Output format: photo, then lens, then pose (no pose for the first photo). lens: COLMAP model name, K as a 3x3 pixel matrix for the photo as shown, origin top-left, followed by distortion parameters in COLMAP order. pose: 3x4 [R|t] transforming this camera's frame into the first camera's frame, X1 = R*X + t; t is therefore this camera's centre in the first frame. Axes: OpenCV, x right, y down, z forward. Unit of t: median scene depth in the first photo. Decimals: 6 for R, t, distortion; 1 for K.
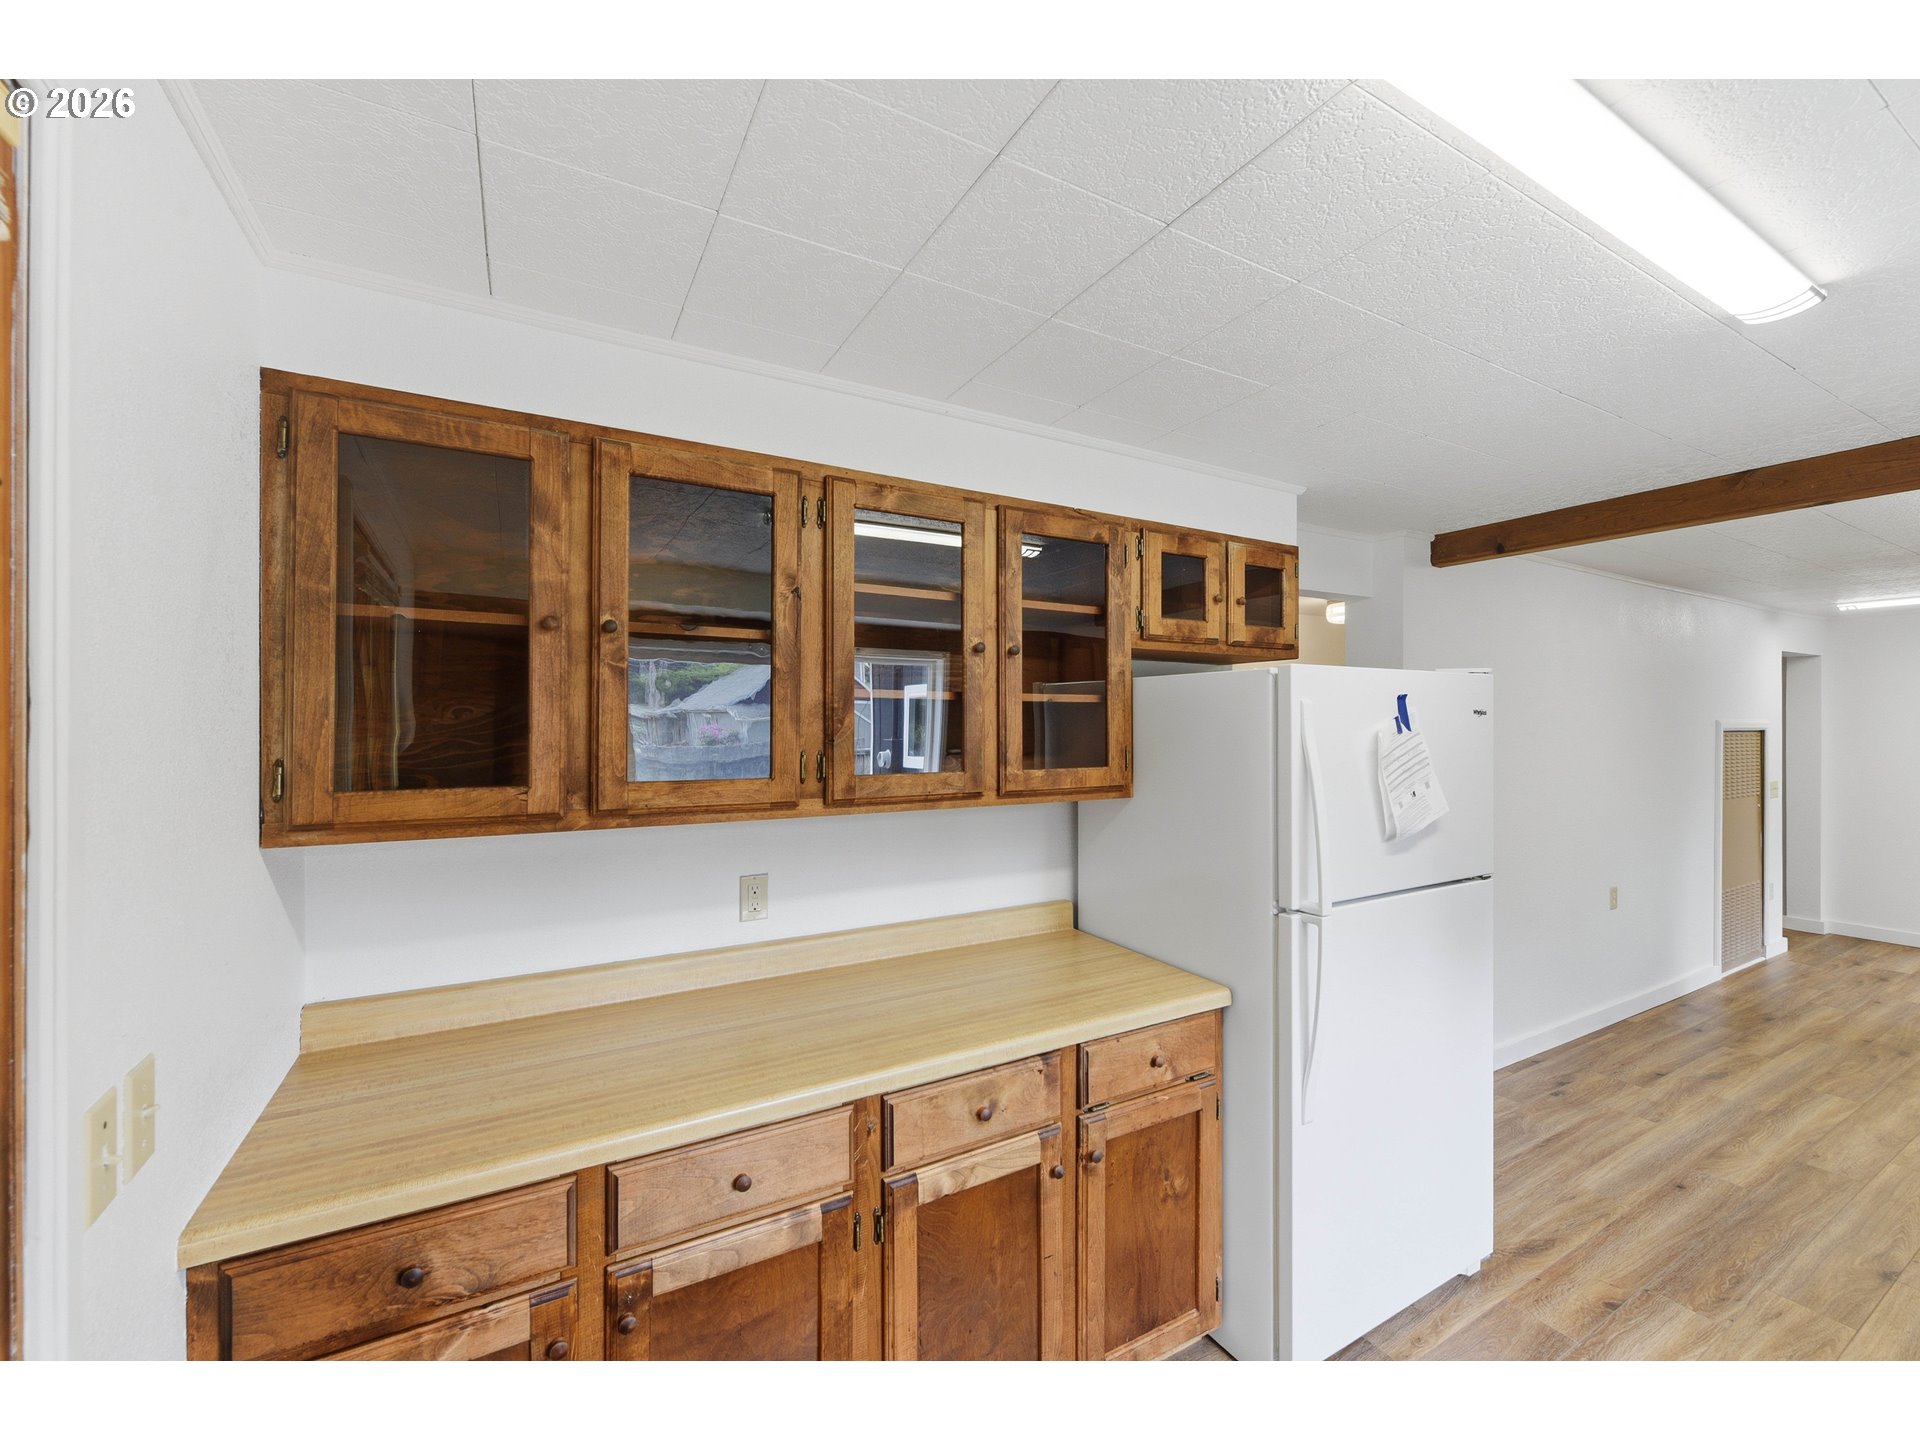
lens RADIAL K [[769.8, 0, 964.5], [0, 769.8, 715.8], [0, 0, 1]] dist [-0.000603, -0.000304]
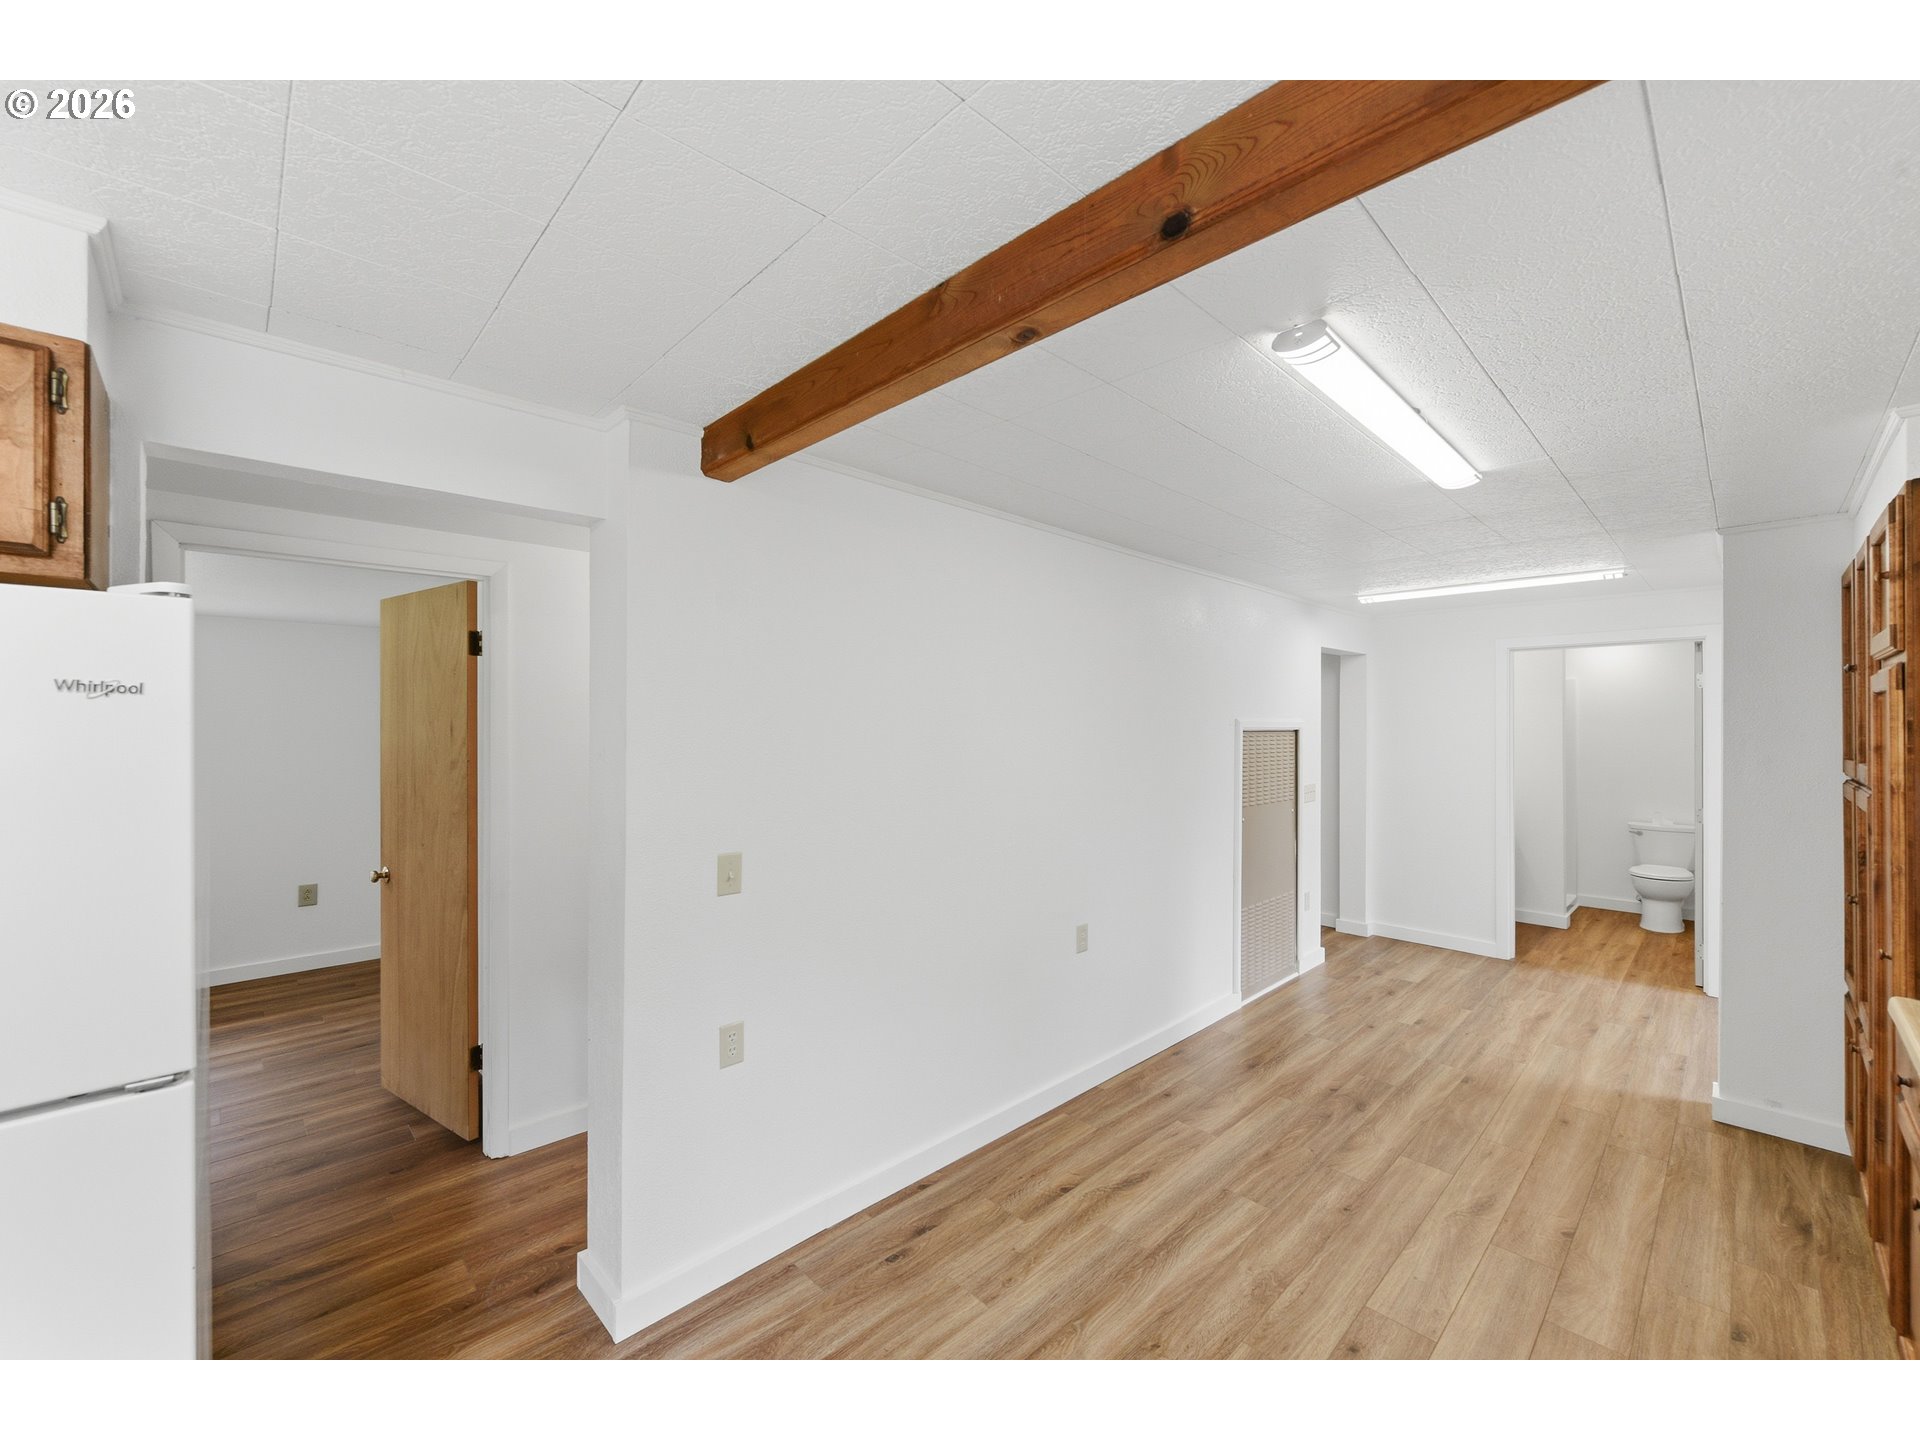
lens RADIAL K [[769.8, 0, 952.4], [0, 769.8, 715.4], [0, 0, 1]] dist [-0.000603, -0.000304]
pose [[0.968849, 0.006513, 0.247566, 0.518257], [-0.007554, 0.999966, 0.003253, 0.001313], [-0.247536, -0.005022, 0.968866, 0.256986]]
